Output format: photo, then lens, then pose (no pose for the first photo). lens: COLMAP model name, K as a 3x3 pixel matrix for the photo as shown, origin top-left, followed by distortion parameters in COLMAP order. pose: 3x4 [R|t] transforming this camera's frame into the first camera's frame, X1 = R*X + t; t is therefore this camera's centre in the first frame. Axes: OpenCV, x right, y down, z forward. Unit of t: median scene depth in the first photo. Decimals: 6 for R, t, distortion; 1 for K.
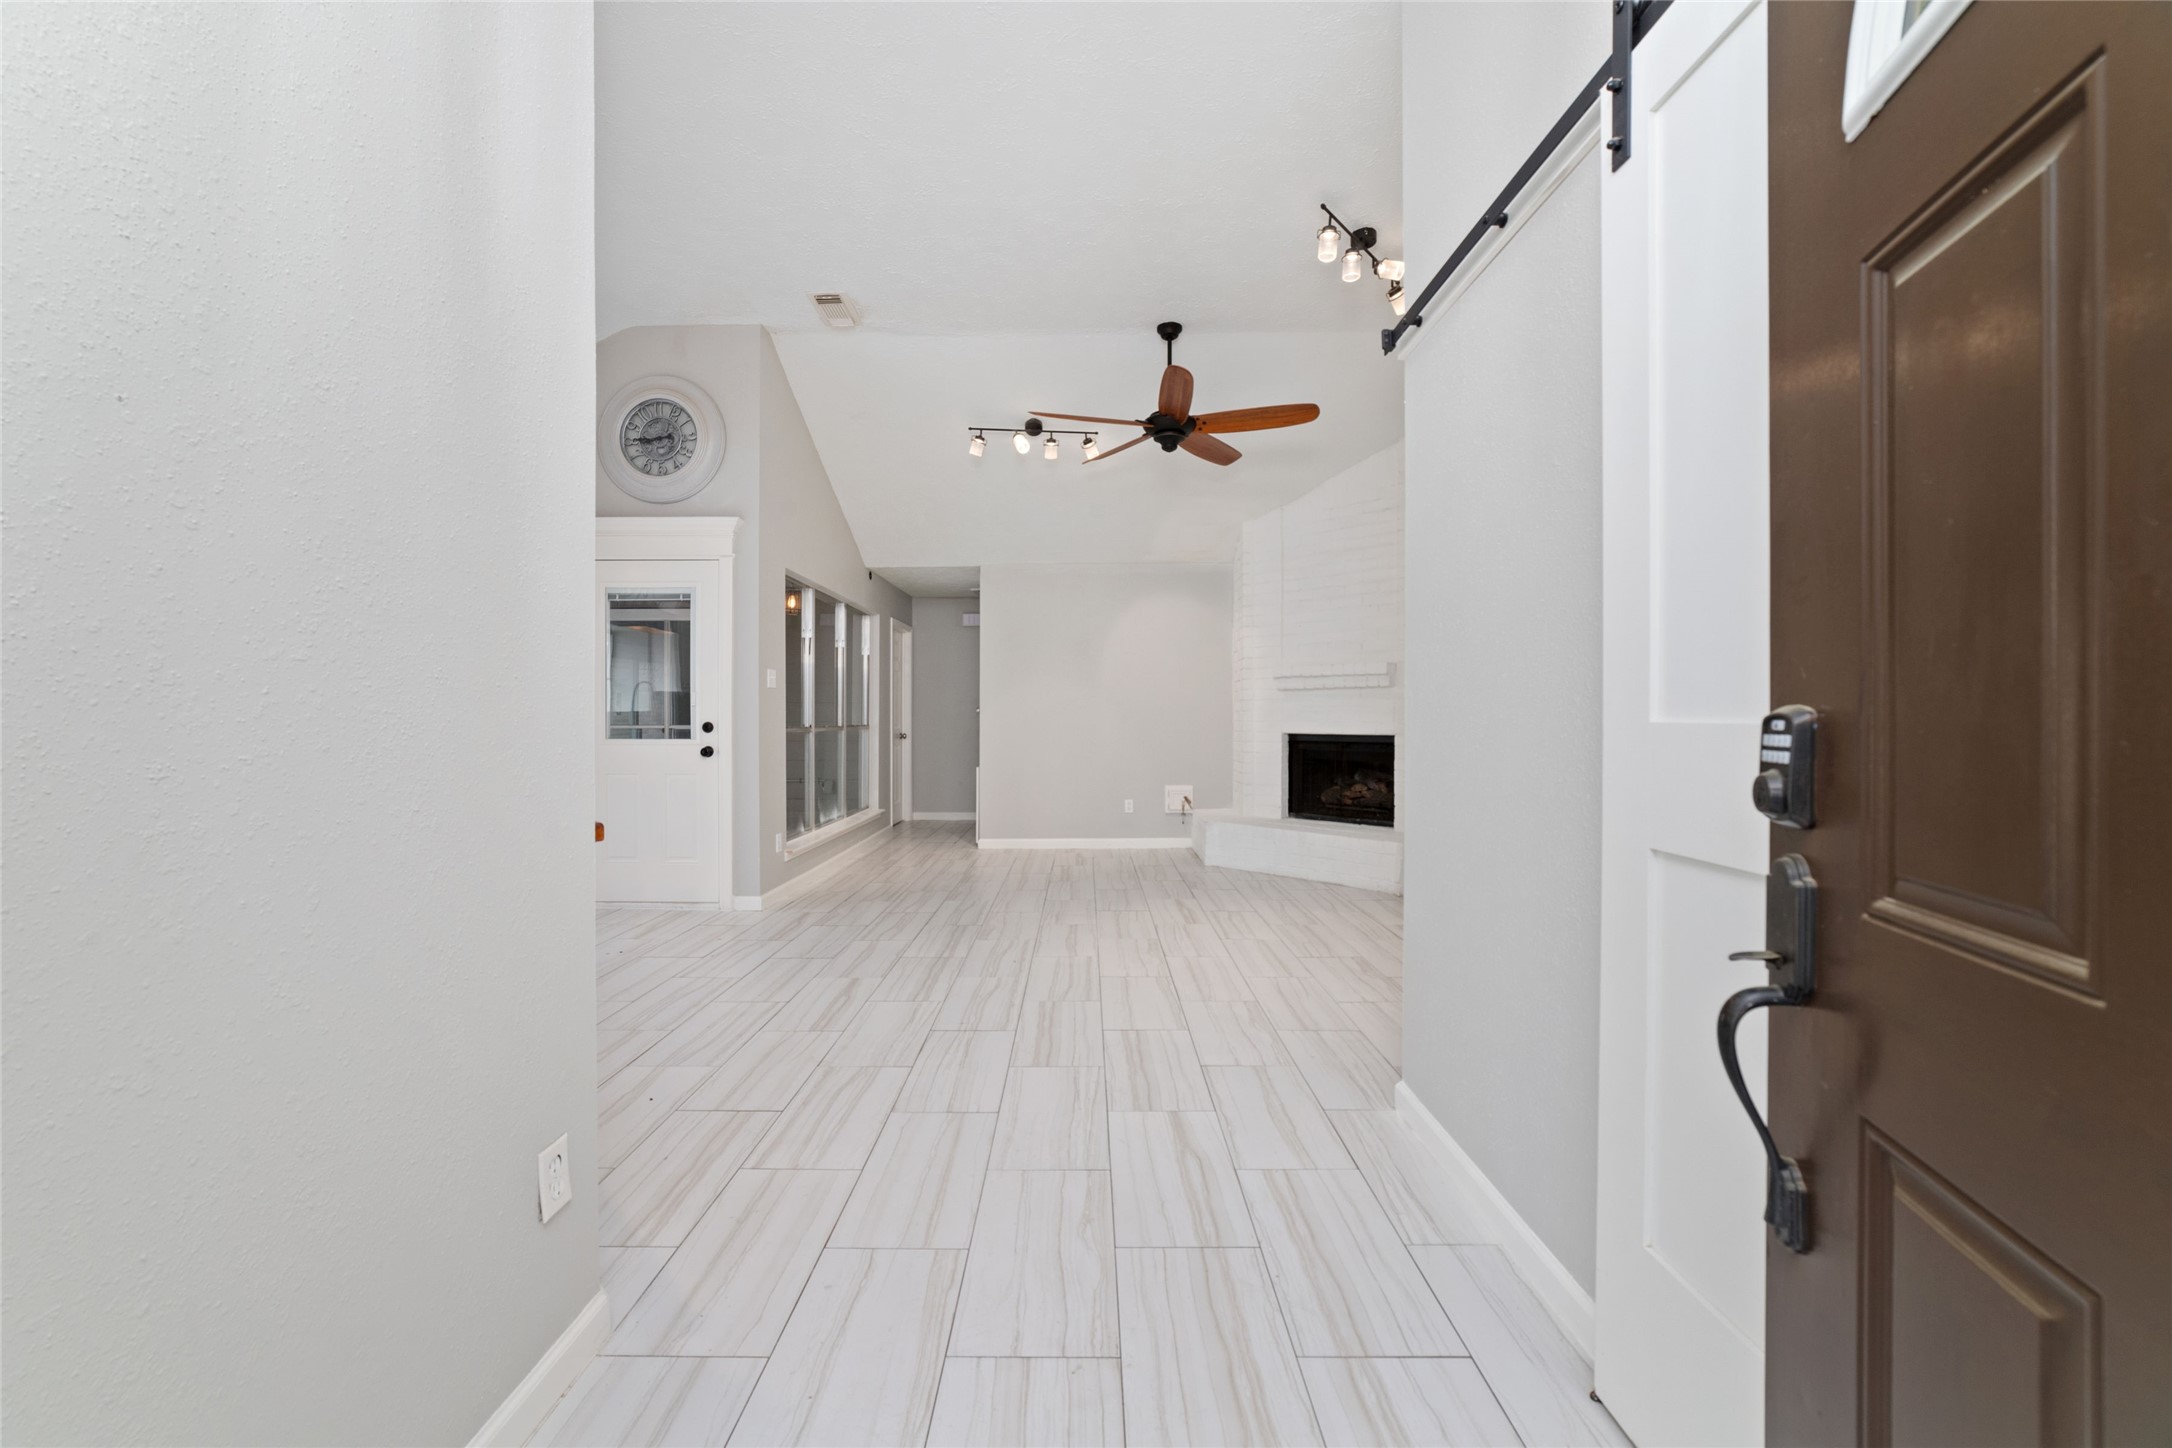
lens RADIAL K [[840.0, 0, 1086.0], [0, 840.0, 724.0], [0, 0, 1]] dist [-0.043458, 0.009799]
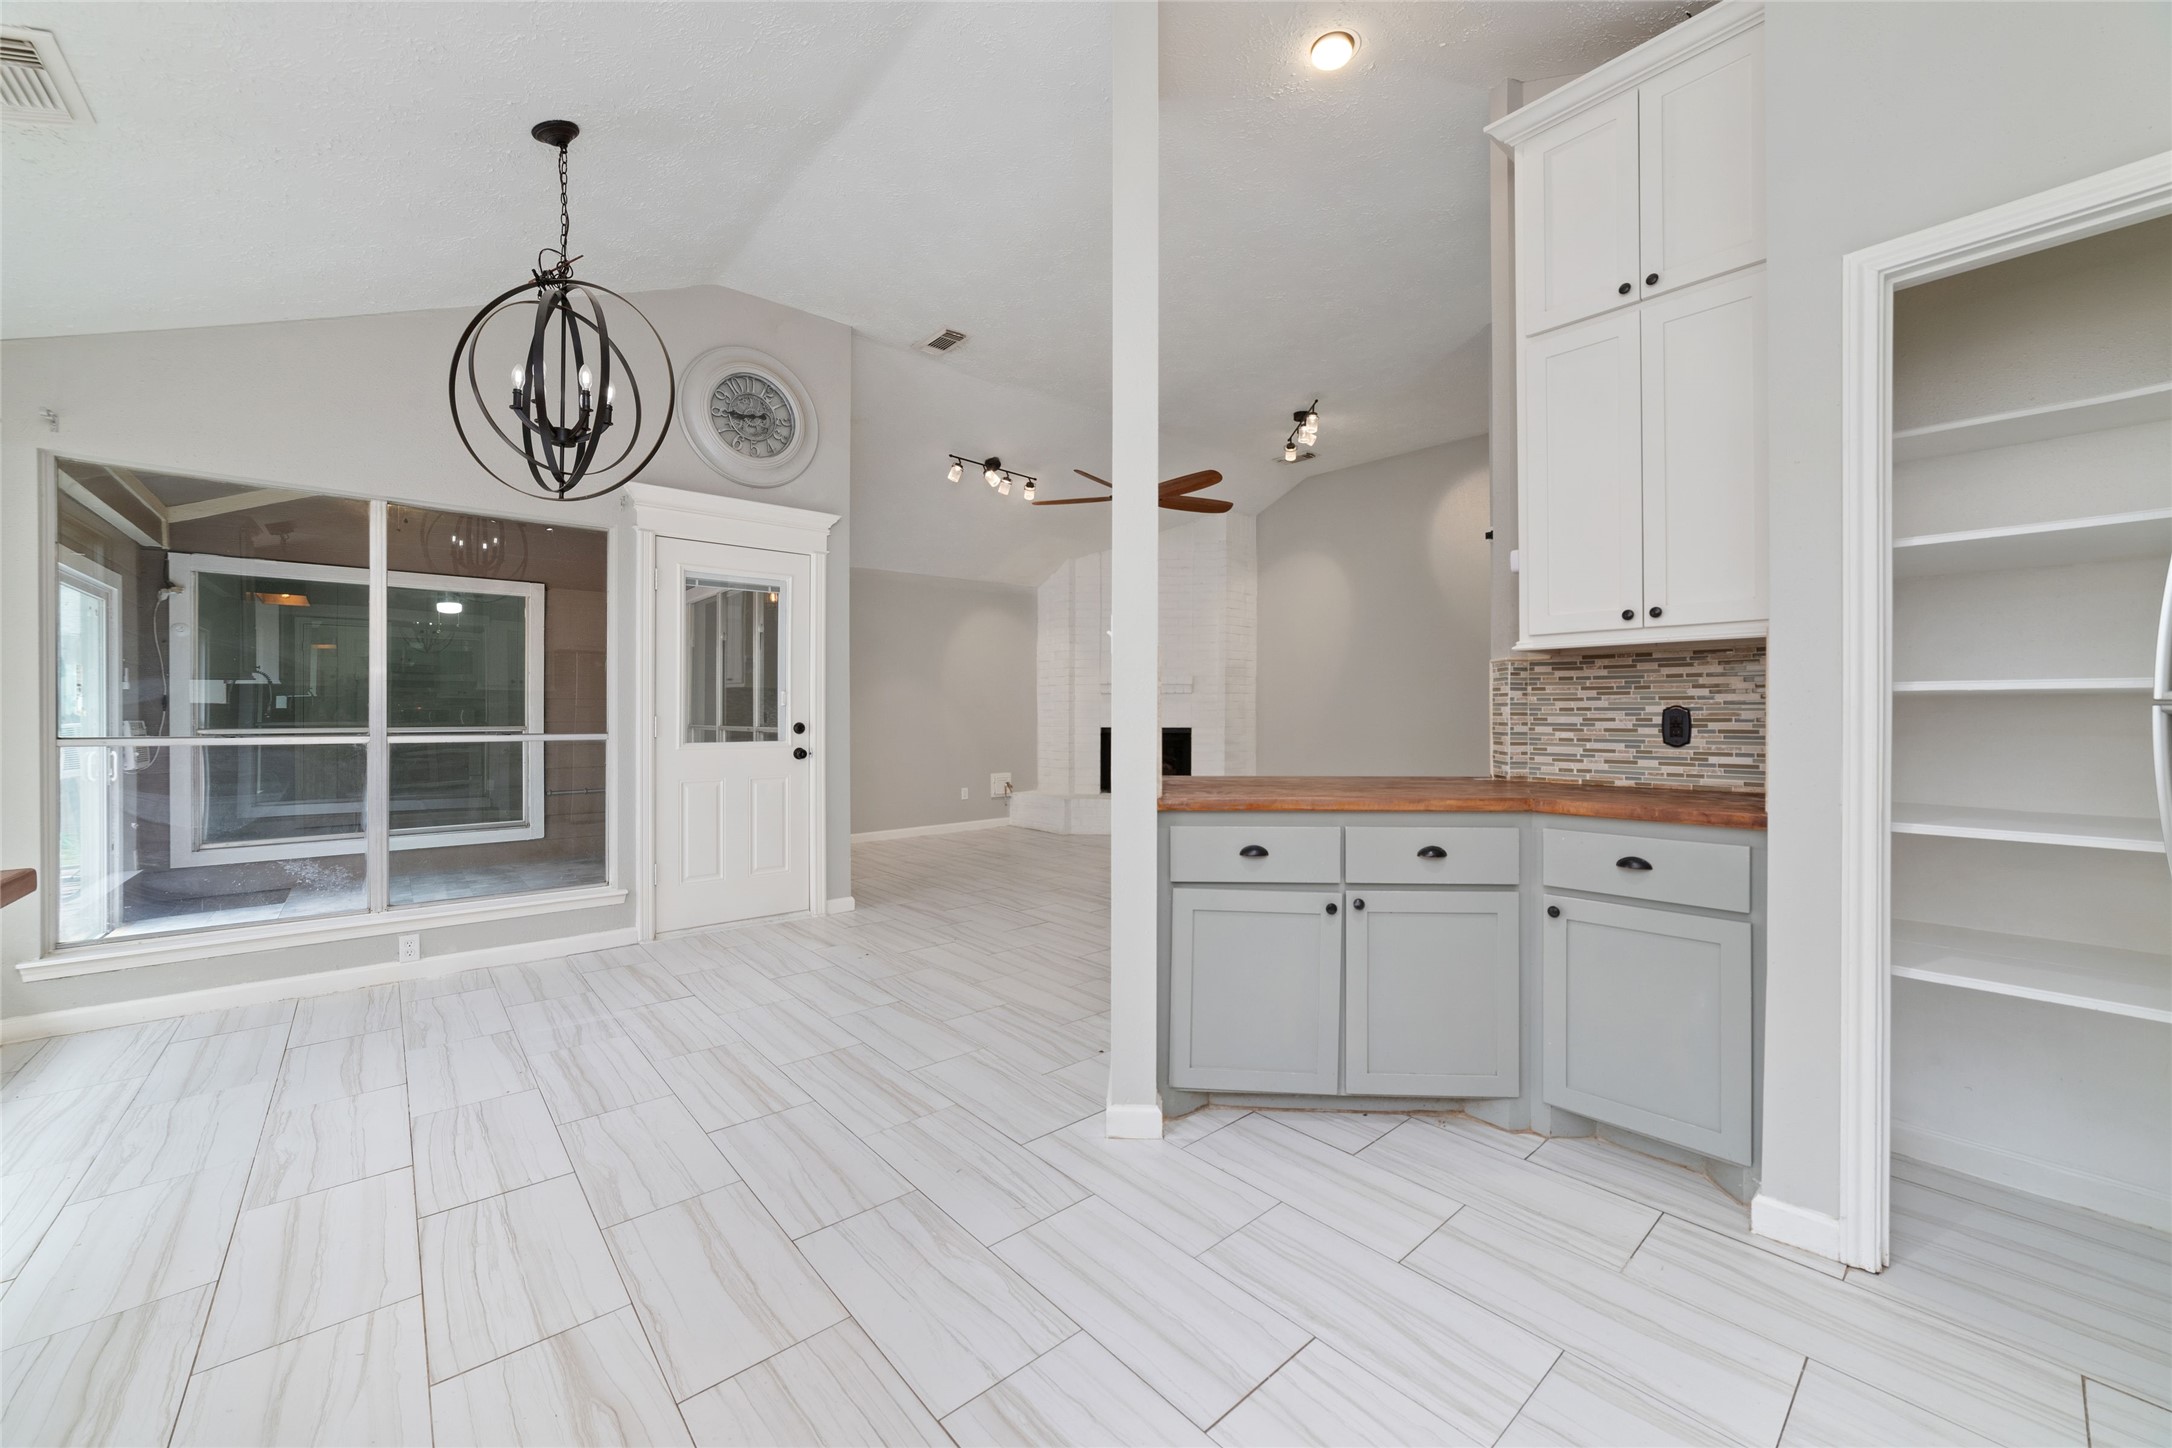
lens RADIAL K [[830.2, 0, 1085.7], [0, 830.2, 710.1], [0, 0, 1]] dist [-0.028610, 0.011941]
pose [[0.756778, 0.000448, 0.653672, -0.718114], [0.006195, 0.999950, -0.007858, -0.006918], [-0.653643, 0.009996, 0.756737, 0.054375]]
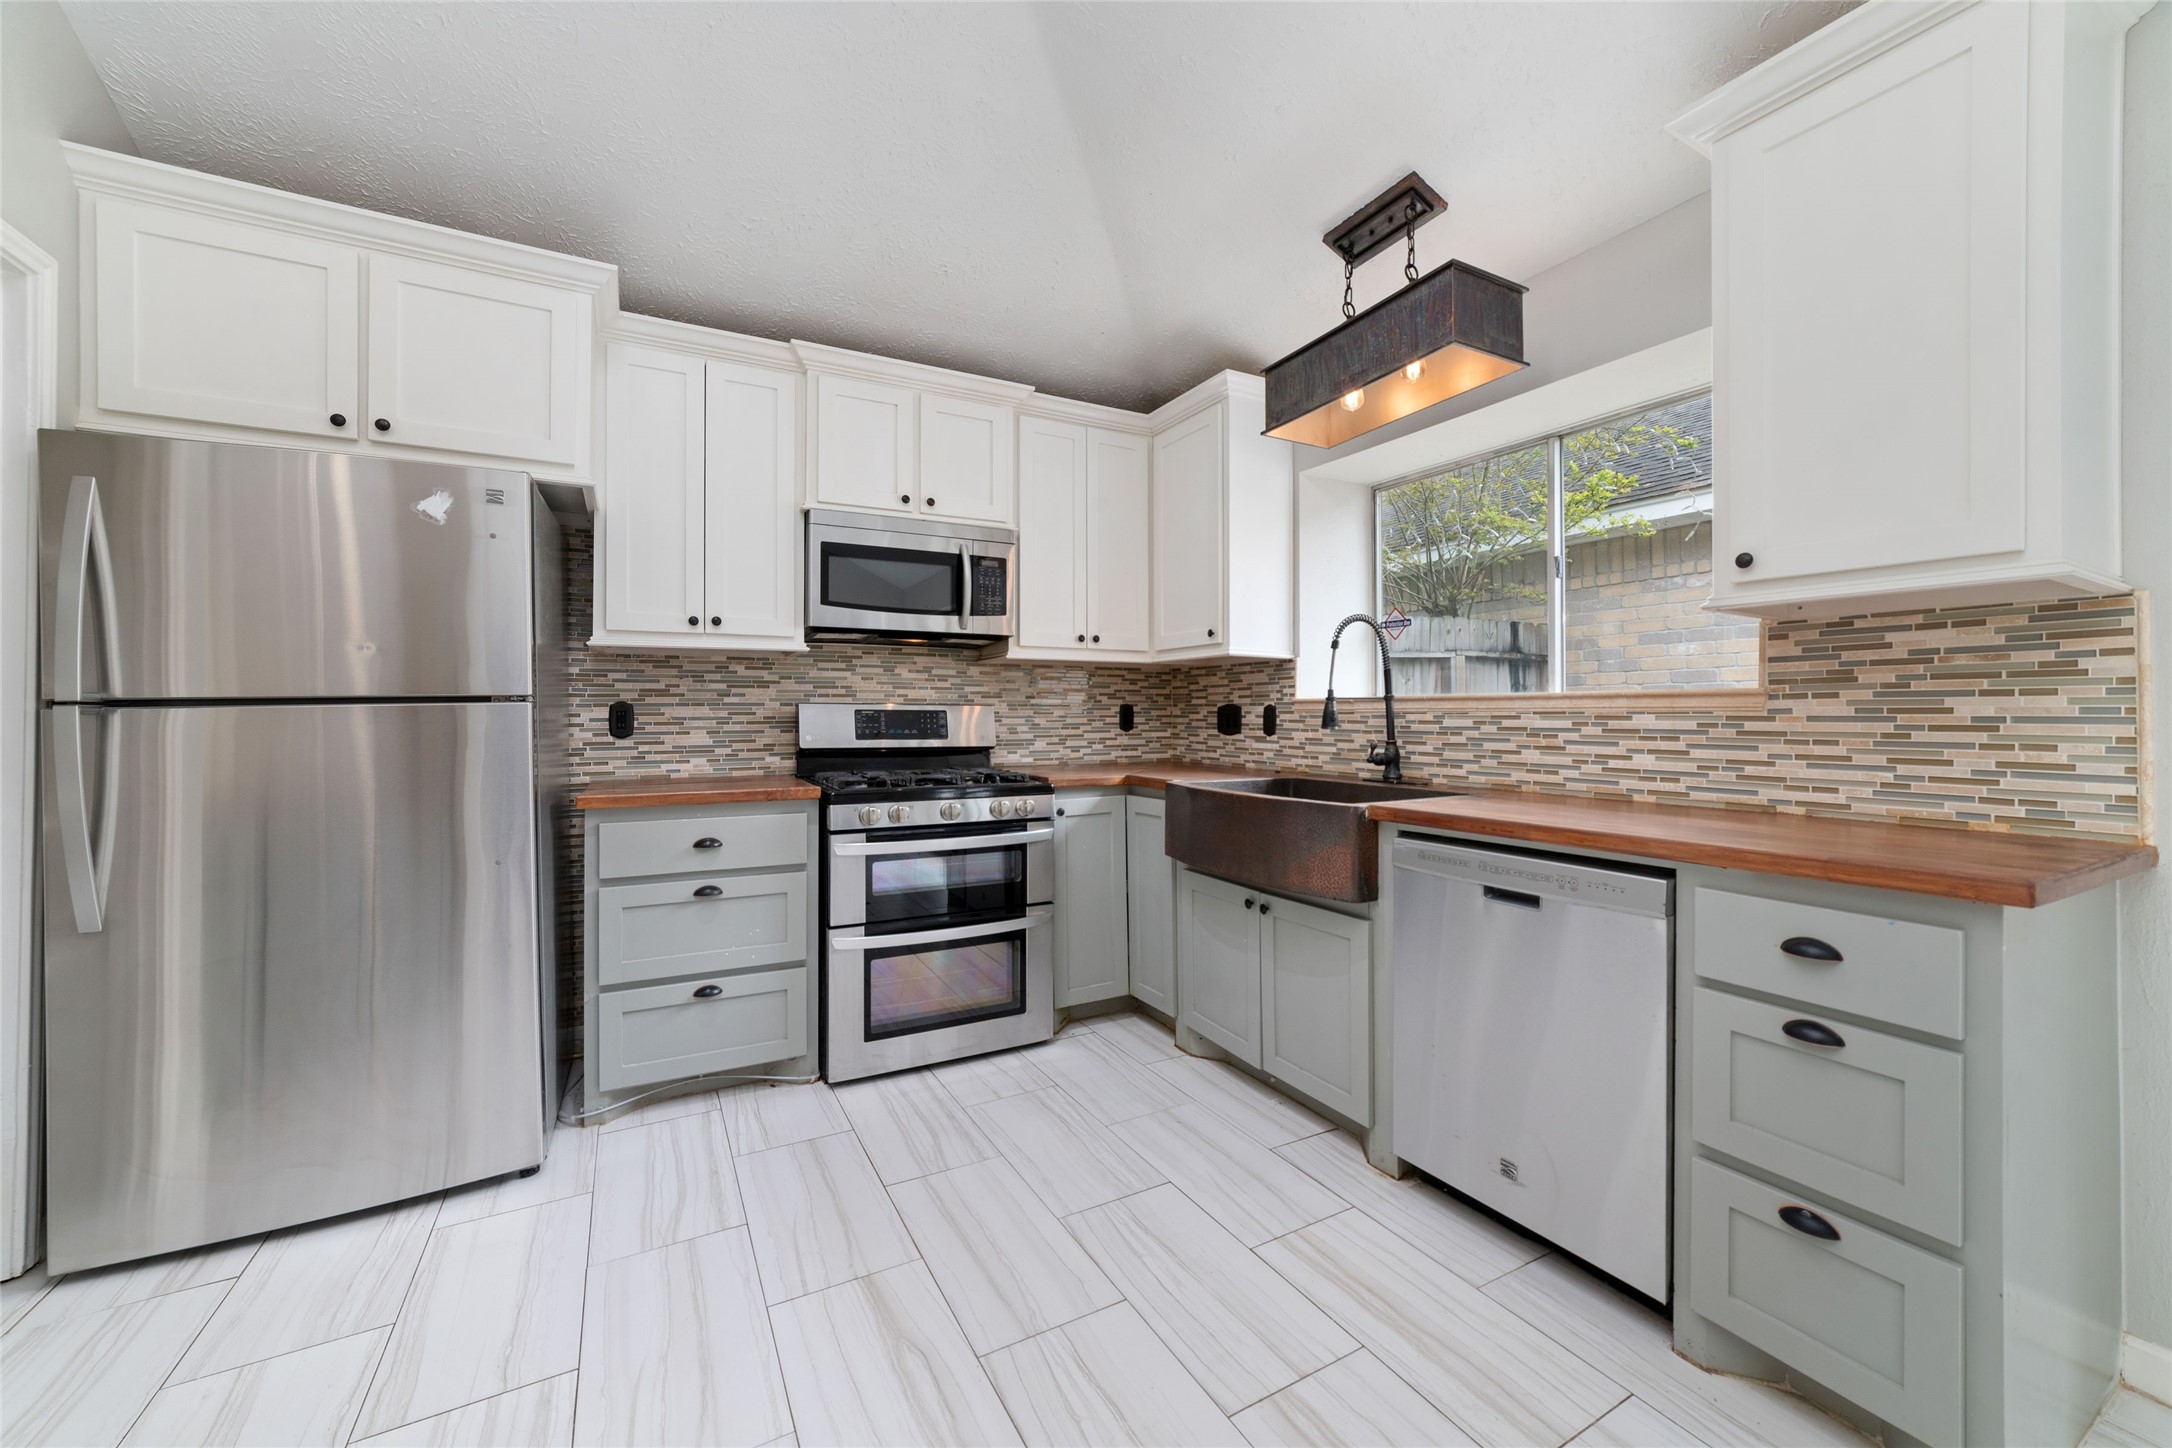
lens RADIAL K [[830.2, 0, 1085.7], [0, 830.2, 710.1], [0, 0, 1]] dist [-0.028610, 0.011941]
pose [[-0.877288, -0.003354, -0.479952, -0.500099], [-0.003864, 0.999993, 0.000073, -0.008017], [0.479948, 0.001919, -0.877295, 0.454076]]
